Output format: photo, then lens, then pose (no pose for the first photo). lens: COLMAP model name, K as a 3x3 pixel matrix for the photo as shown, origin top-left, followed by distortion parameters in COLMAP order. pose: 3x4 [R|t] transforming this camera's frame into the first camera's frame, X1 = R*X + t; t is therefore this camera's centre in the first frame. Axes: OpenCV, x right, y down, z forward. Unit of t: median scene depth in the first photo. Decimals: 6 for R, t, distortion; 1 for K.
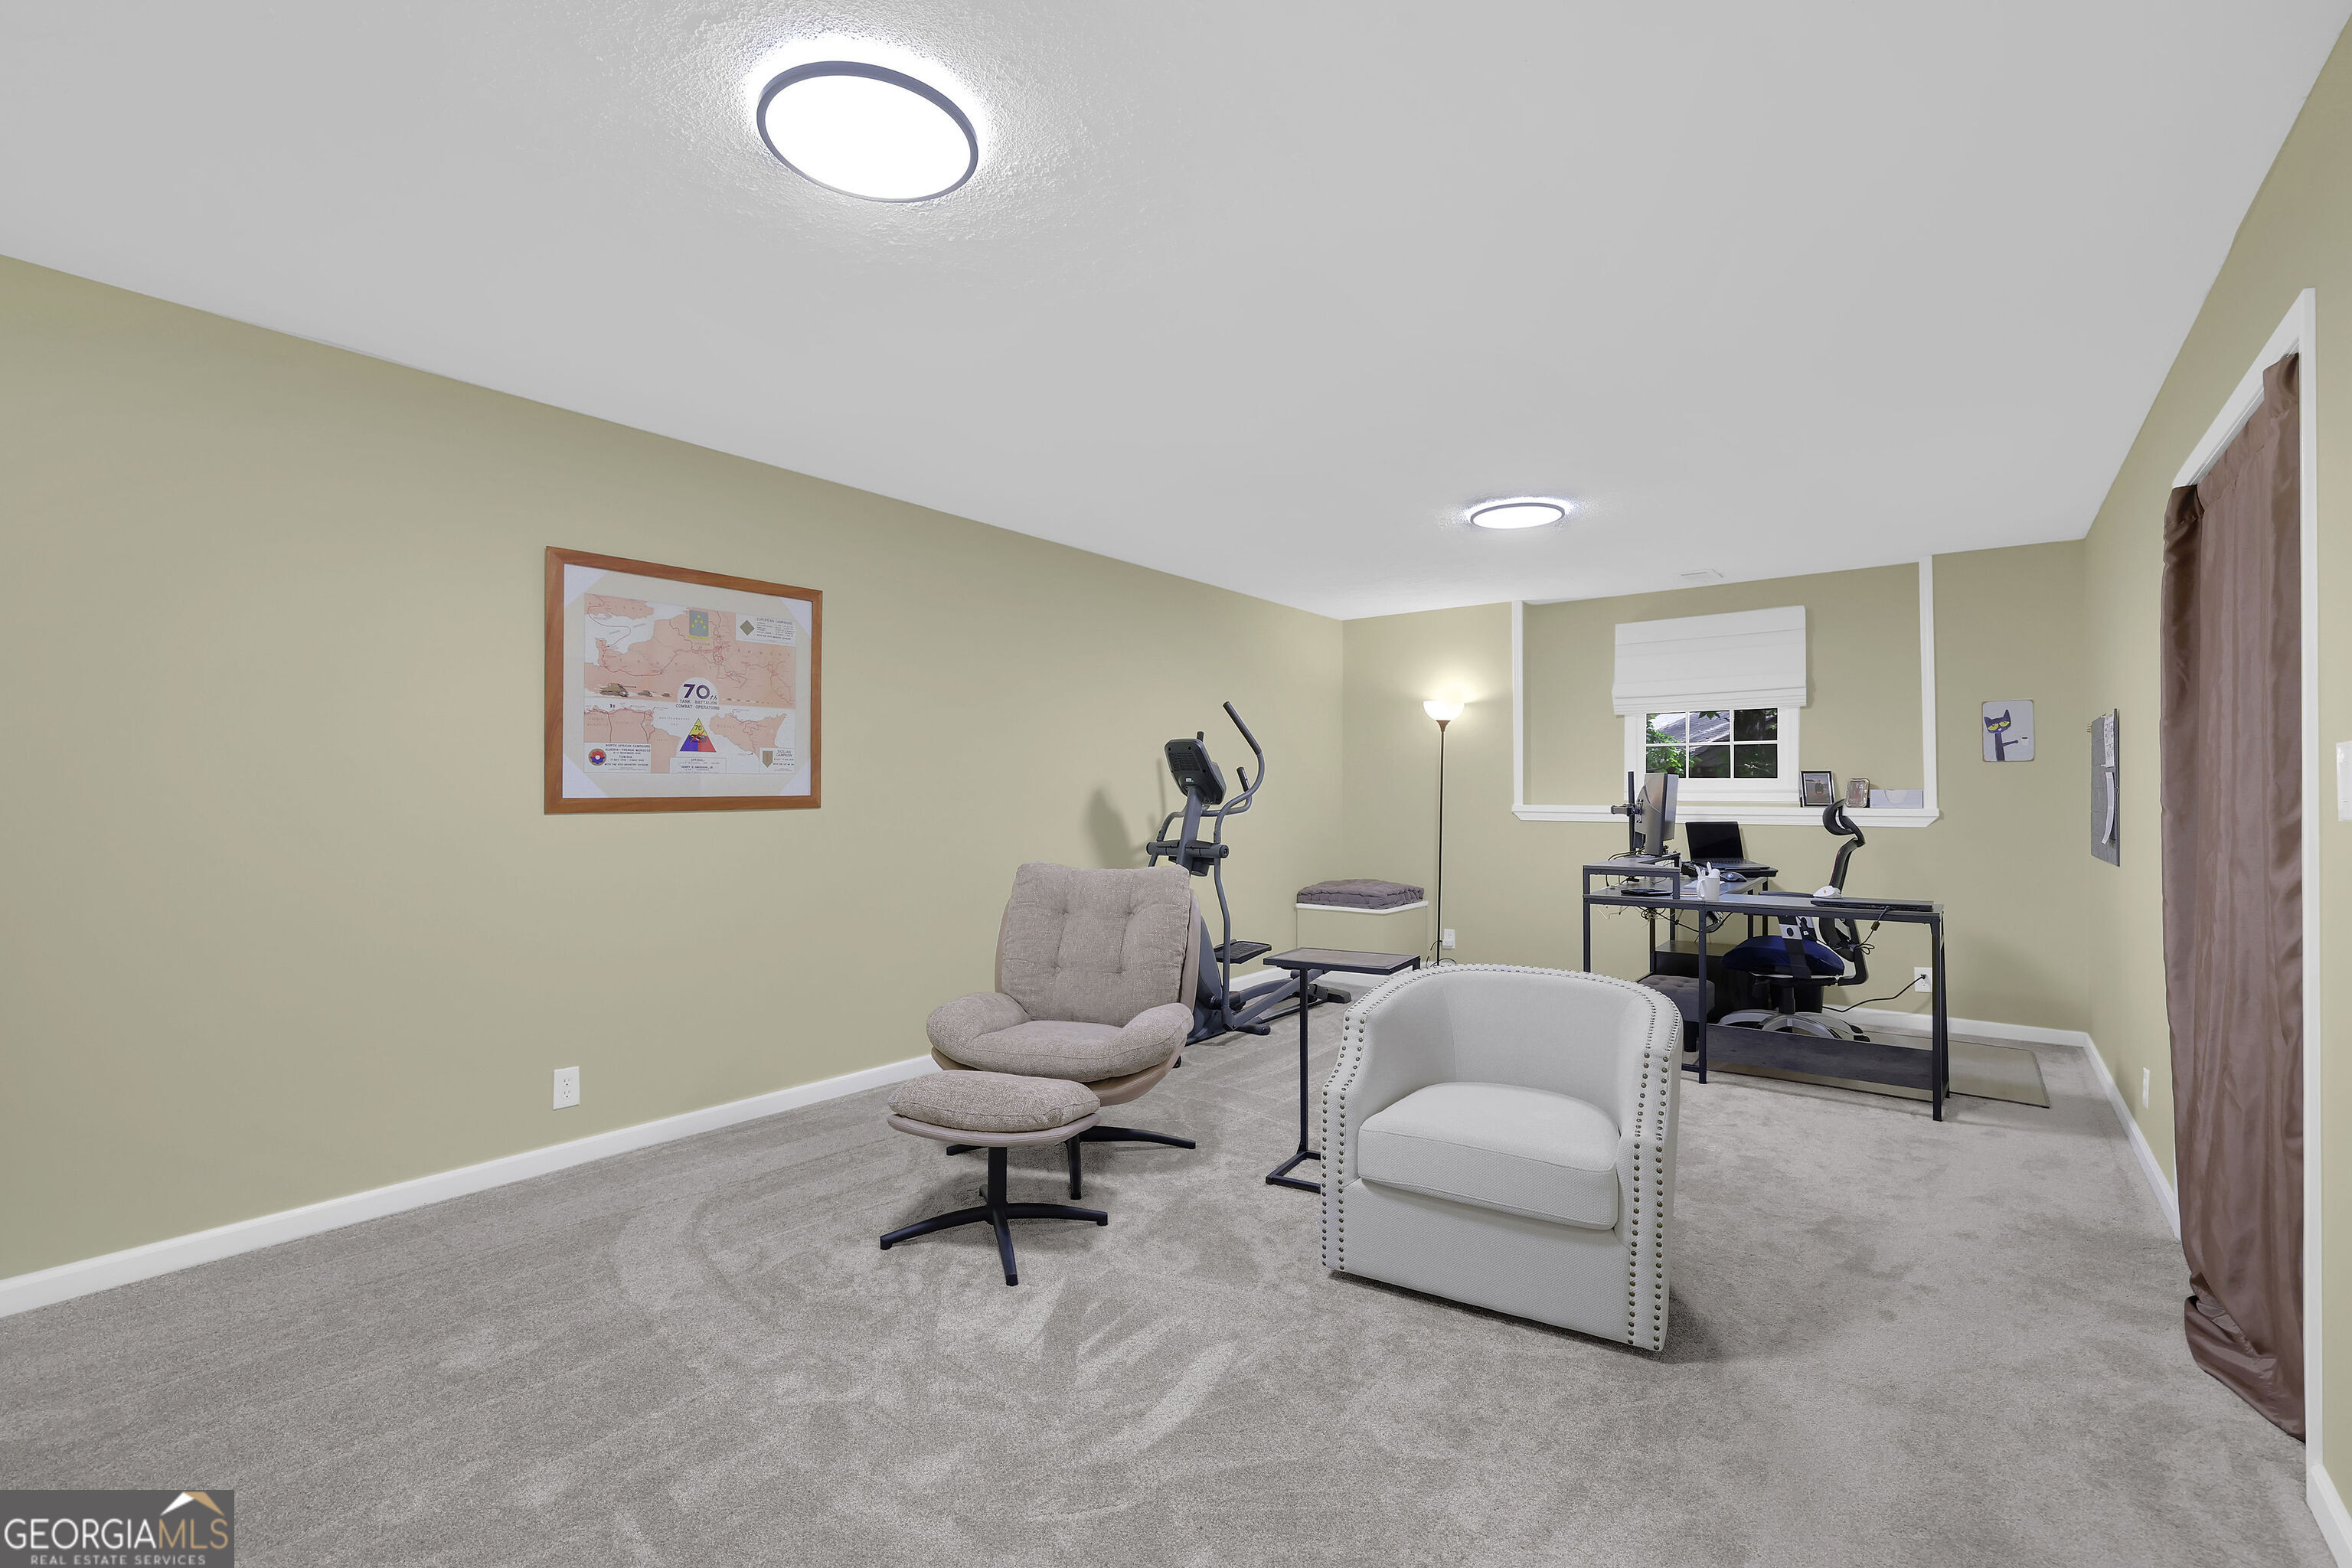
lens RADIAL K [[1021.2, 0, 1176.0], [0, 1021.2, 784.0], [0, 0, 1]] dist [-0.033856, 0.013836]
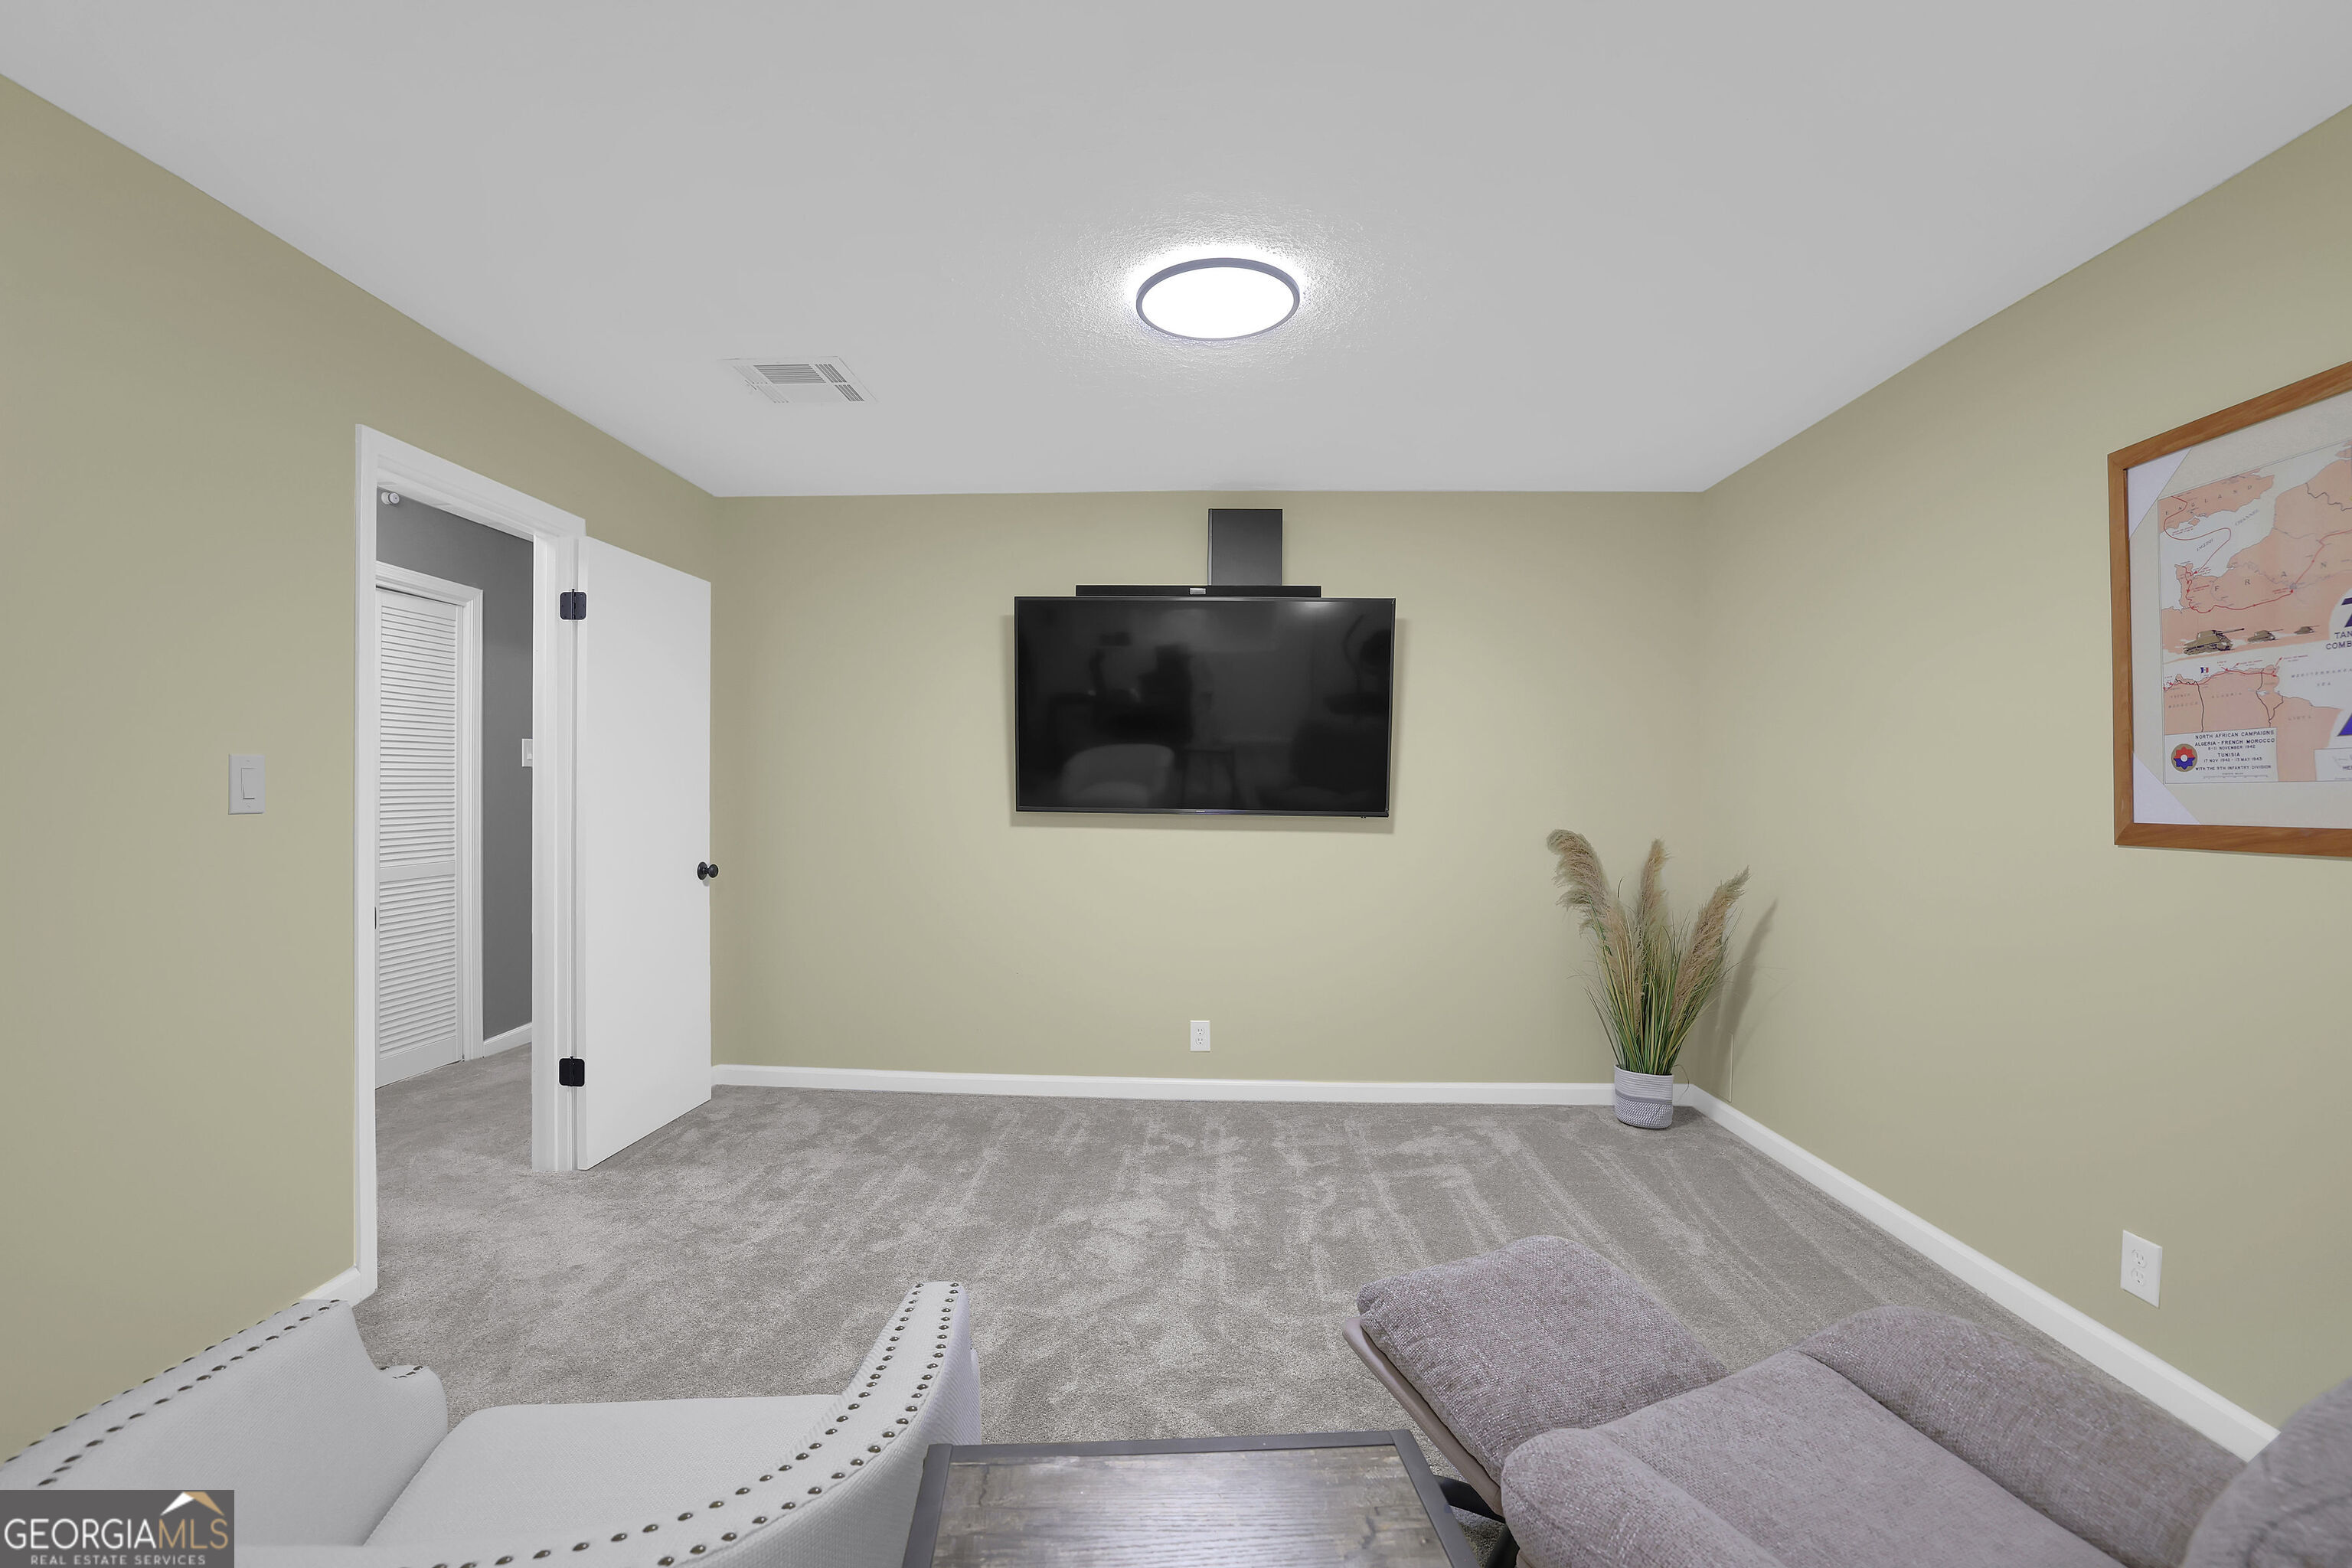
lens RADIAL K [[1021.2, 0, 1176.0], [0, 1021.2, 784.0], [0, 0, 1]] dist [-0.033856, 0.013836]
pose [[-0.810689, -0.011852, -0.585357, 0.275473], [-0.004315, 0.999889, -0.014270, 0.000536], [0.585461, -0.009043, -0.810650, 1.128239]]
